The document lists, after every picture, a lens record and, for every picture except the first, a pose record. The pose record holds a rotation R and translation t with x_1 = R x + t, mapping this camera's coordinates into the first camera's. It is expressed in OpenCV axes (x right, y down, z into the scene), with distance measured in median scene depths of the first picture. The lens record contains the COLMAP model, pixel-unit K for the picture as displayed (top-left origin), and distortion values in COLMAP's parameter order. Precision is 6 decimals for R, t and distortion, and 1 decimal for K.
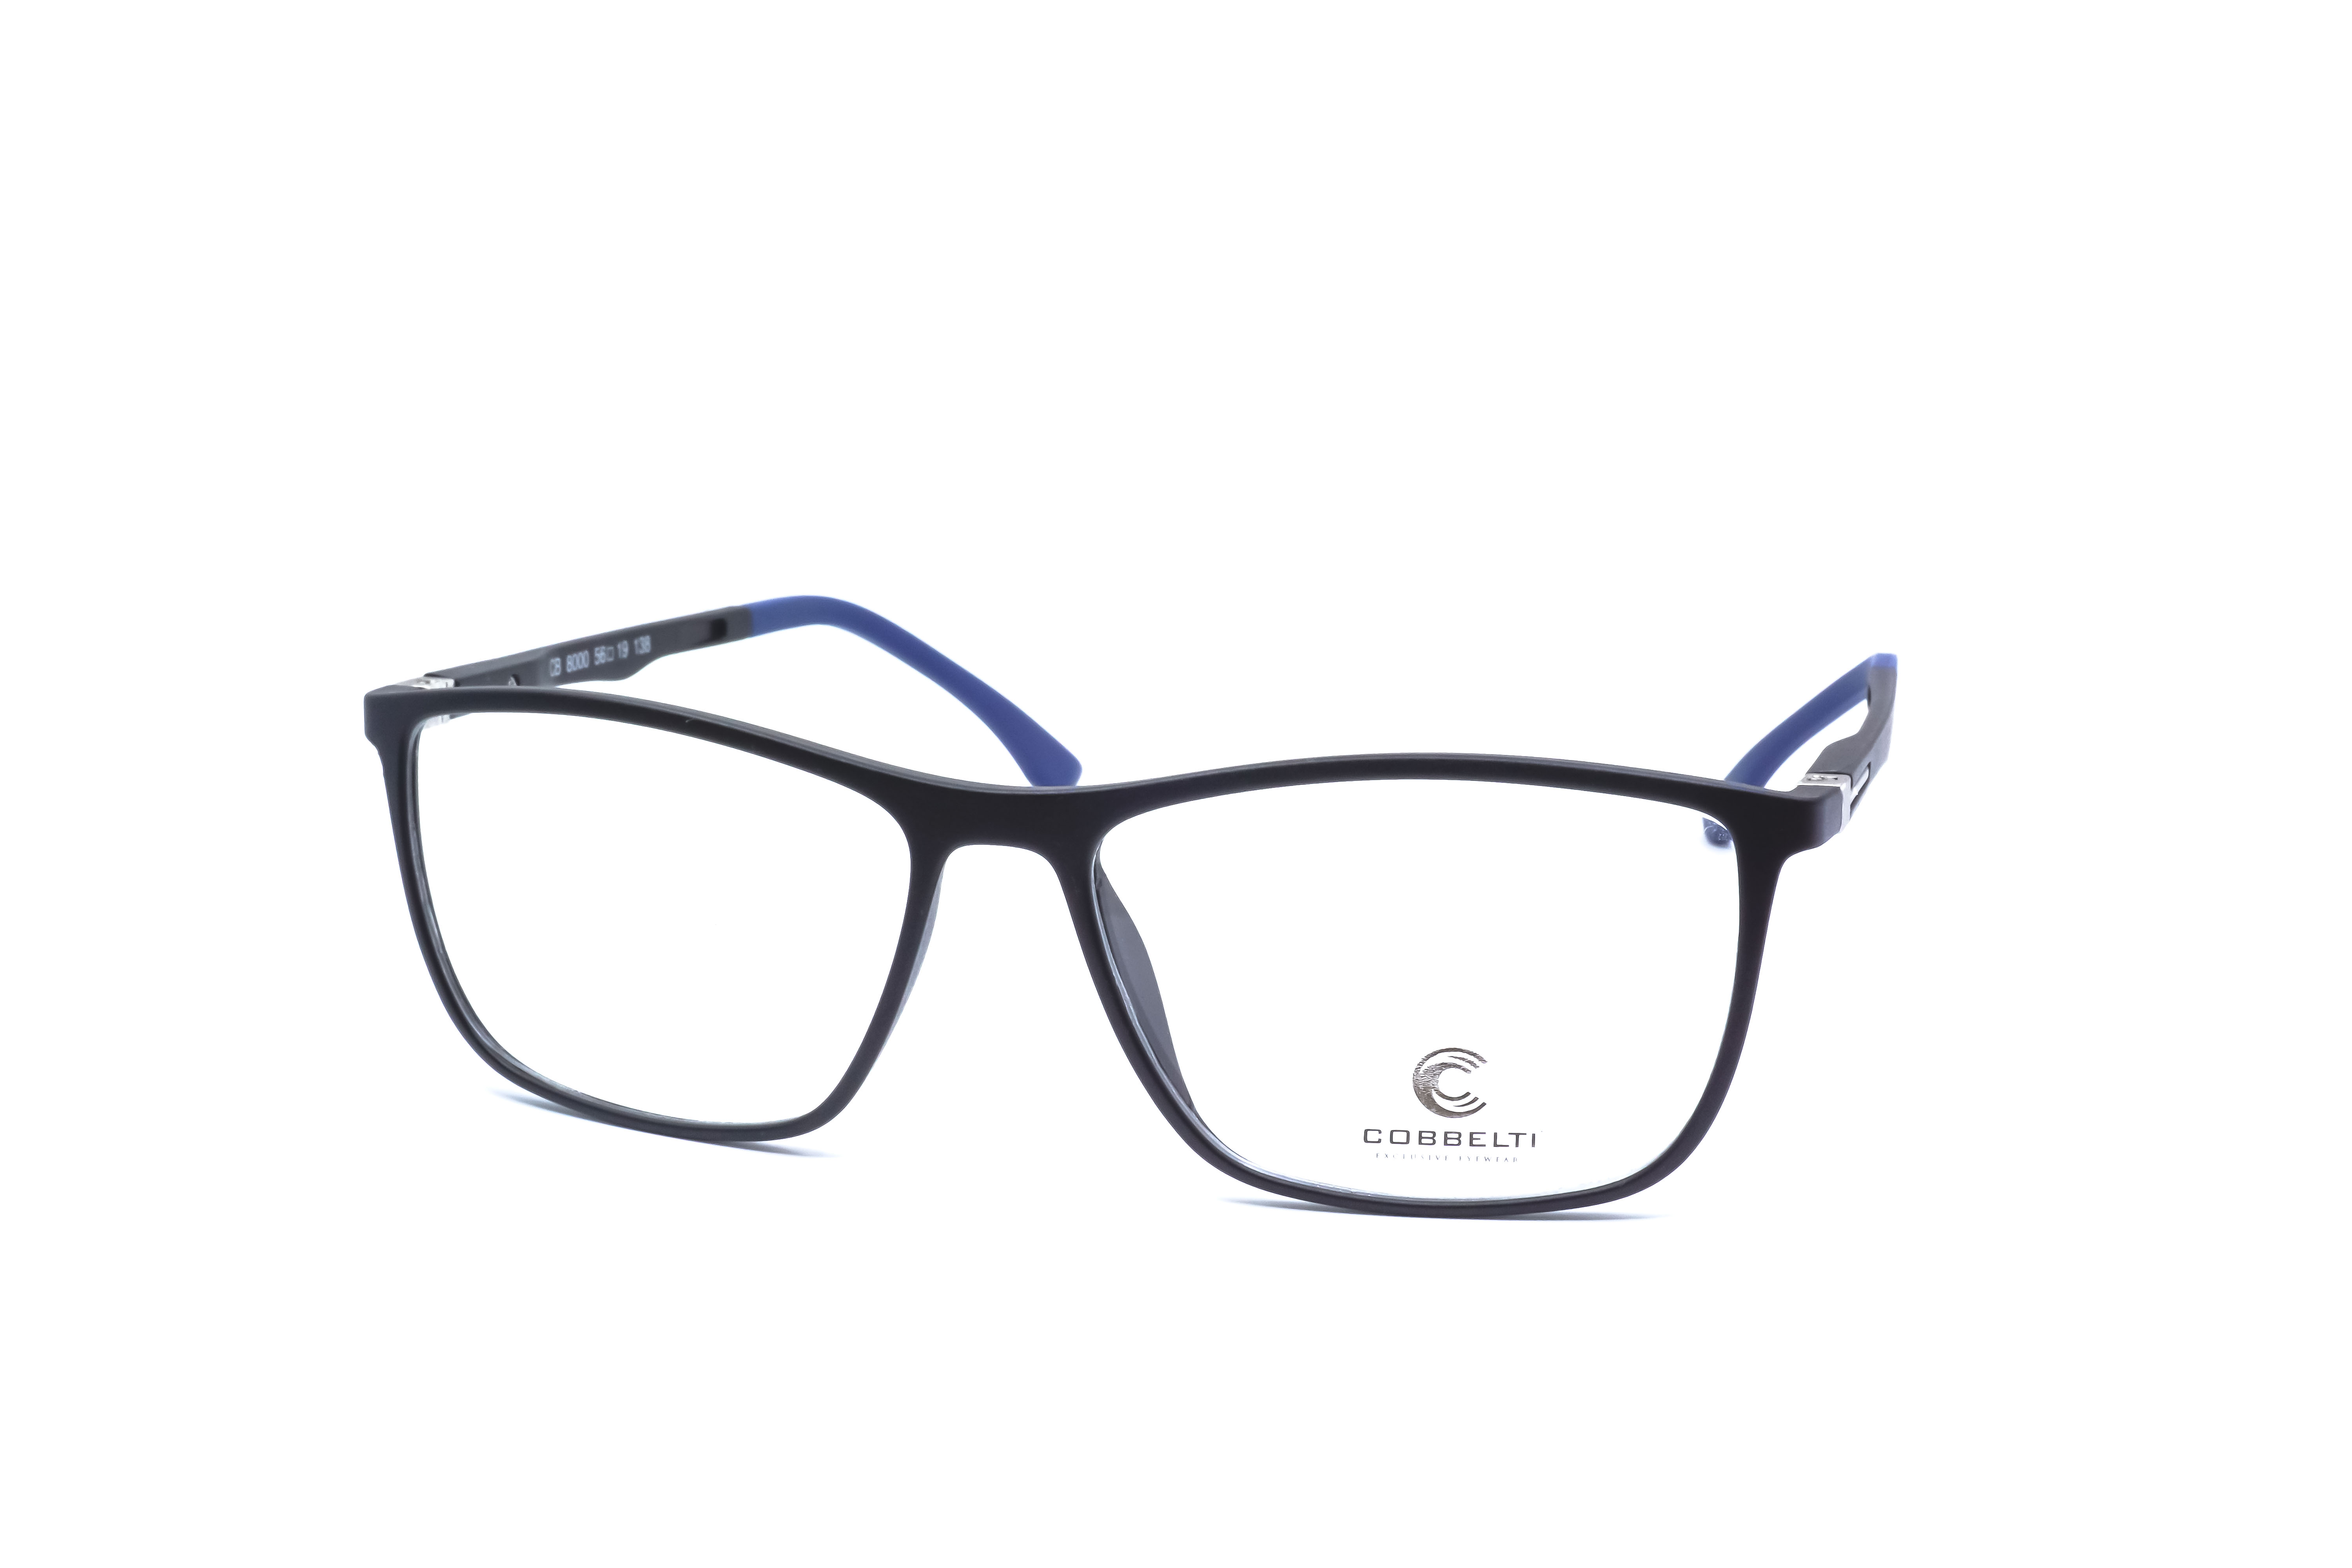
lens RADIAL K [[3301.7, 0, 1176.0], [0, 3301.7, 784.0], [0, 0, 1]] dist [-0.049593, -0.007611]
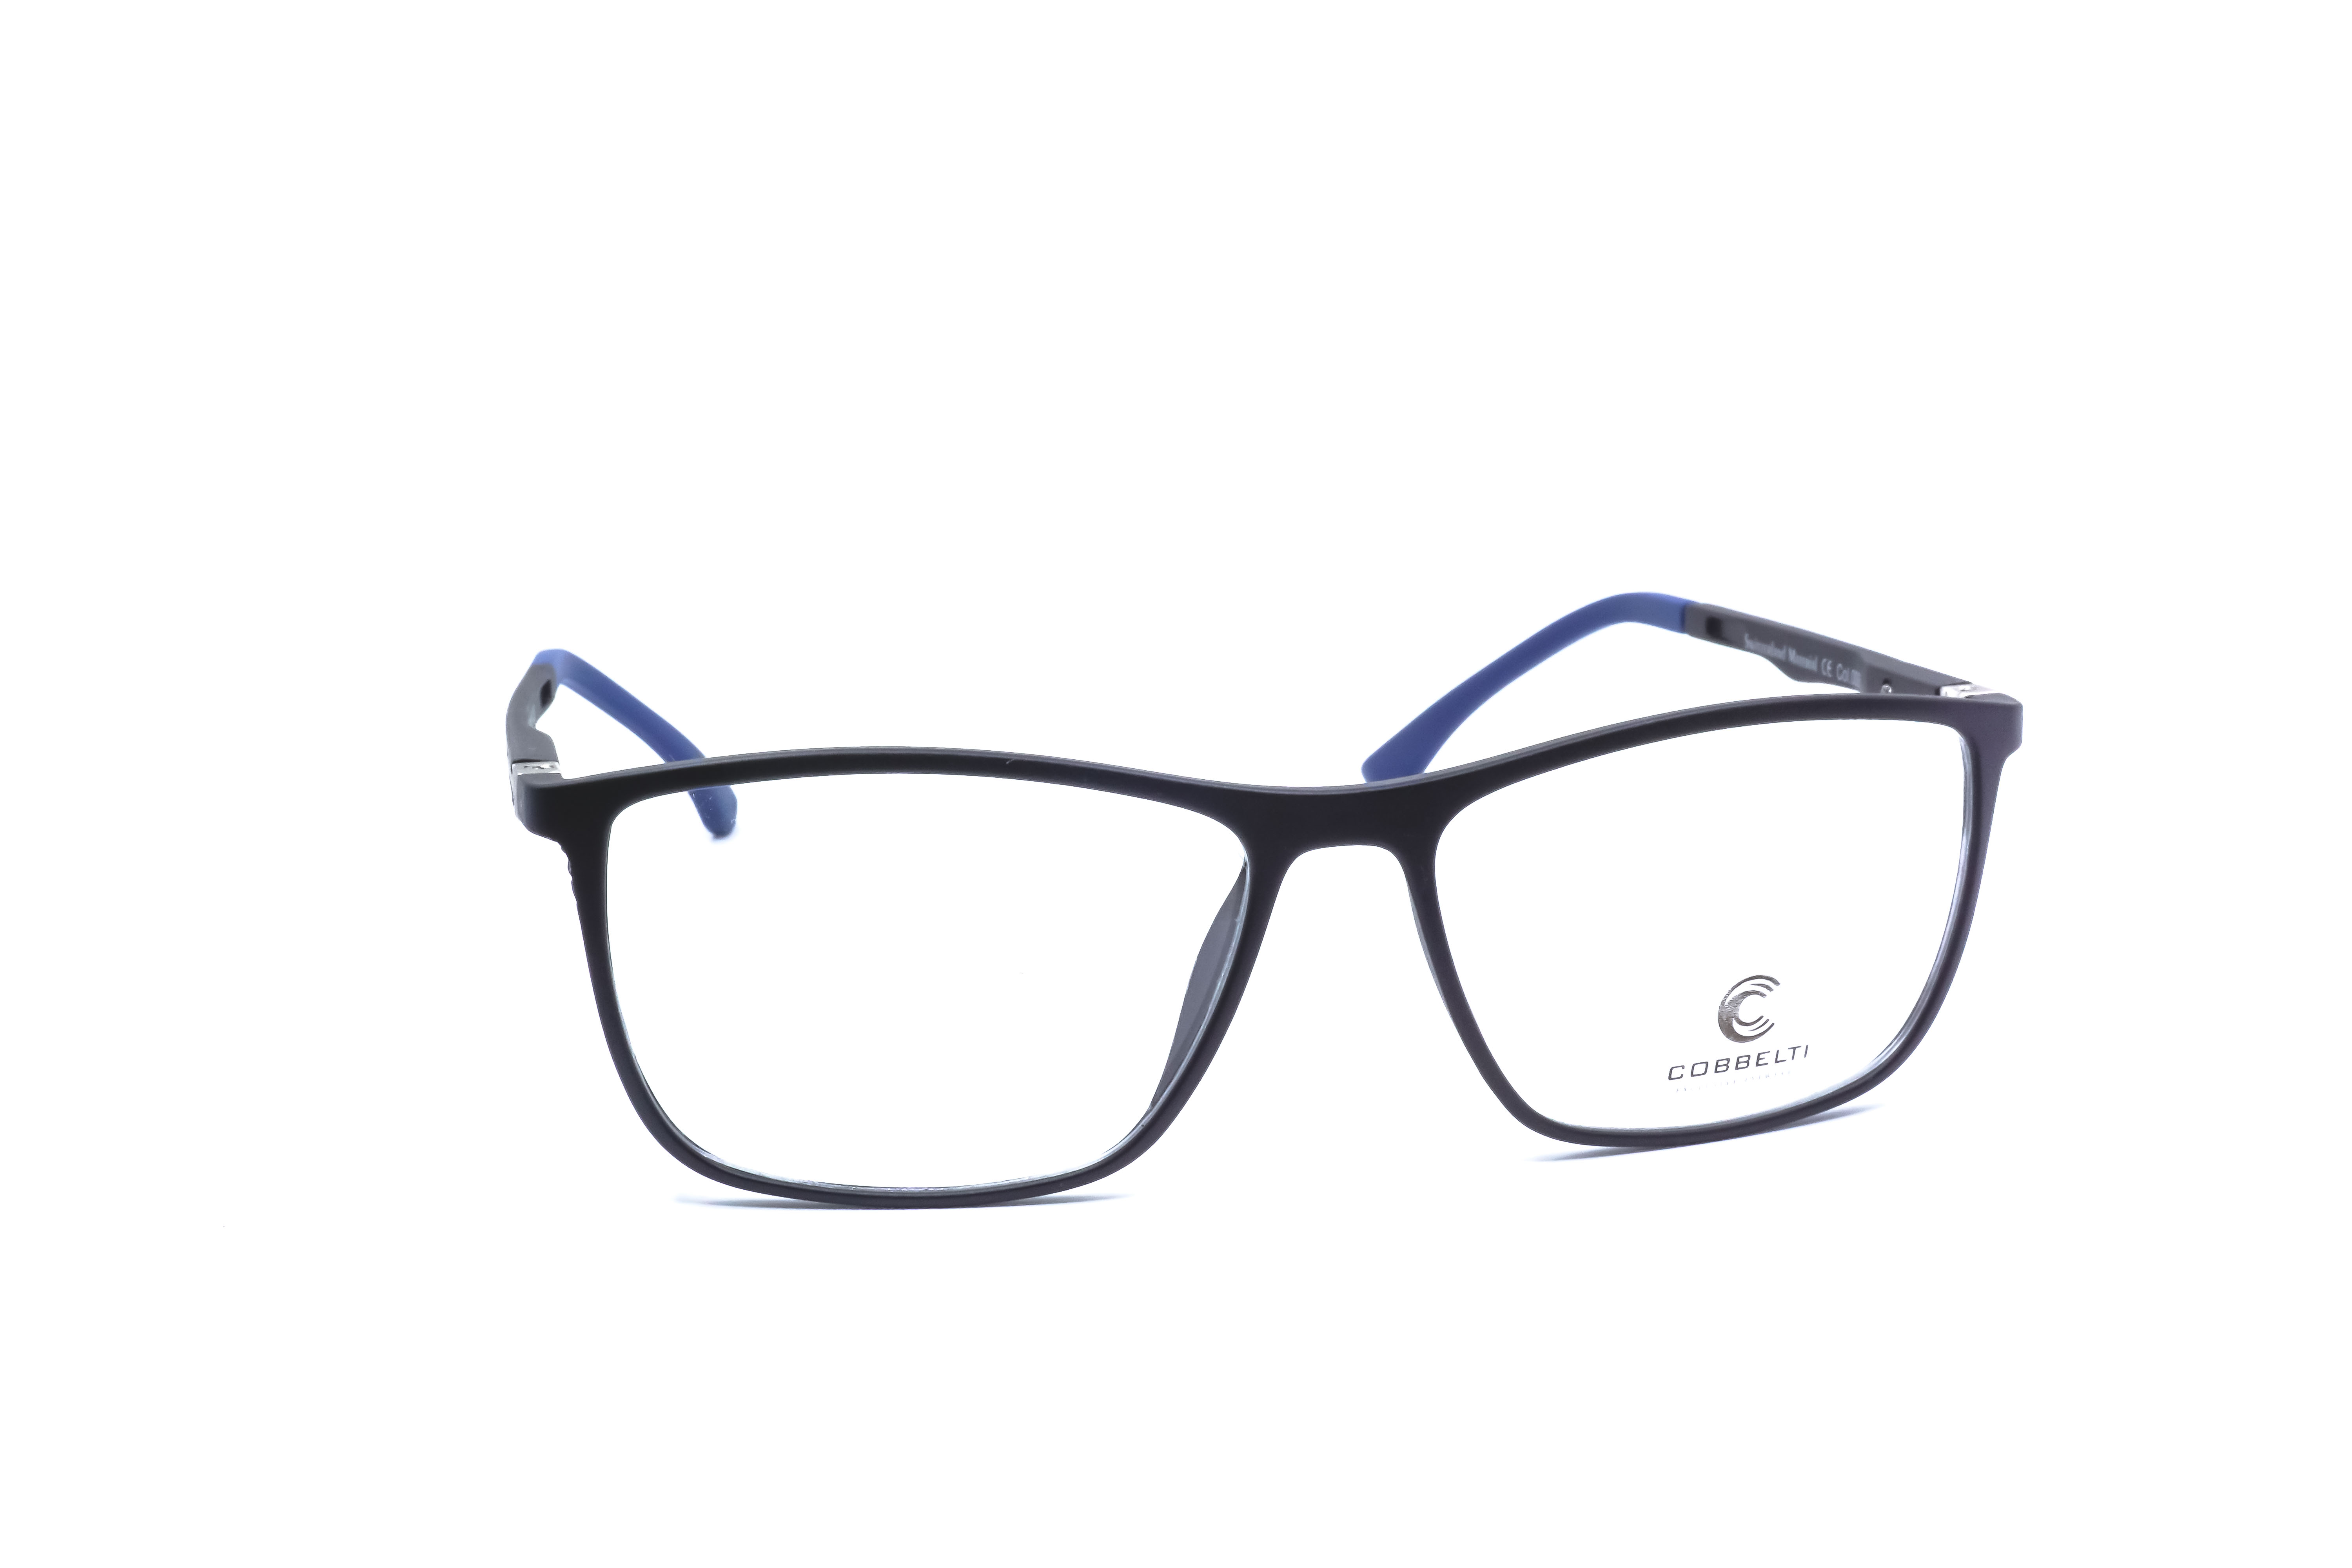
lens RADIAL K [[3301.7, 0, 1176.0], [0, 3301.7, 784.0], [0, 0, 1]] dist [-0.049593, -0.007611]
pose [[0.882100, -0.127083, 0.453597, -0.548451], [0.125150, 0.991541, 0.034420, -0.040888], [-0.454134, 0.026406, 0.890542, 0.134496]]
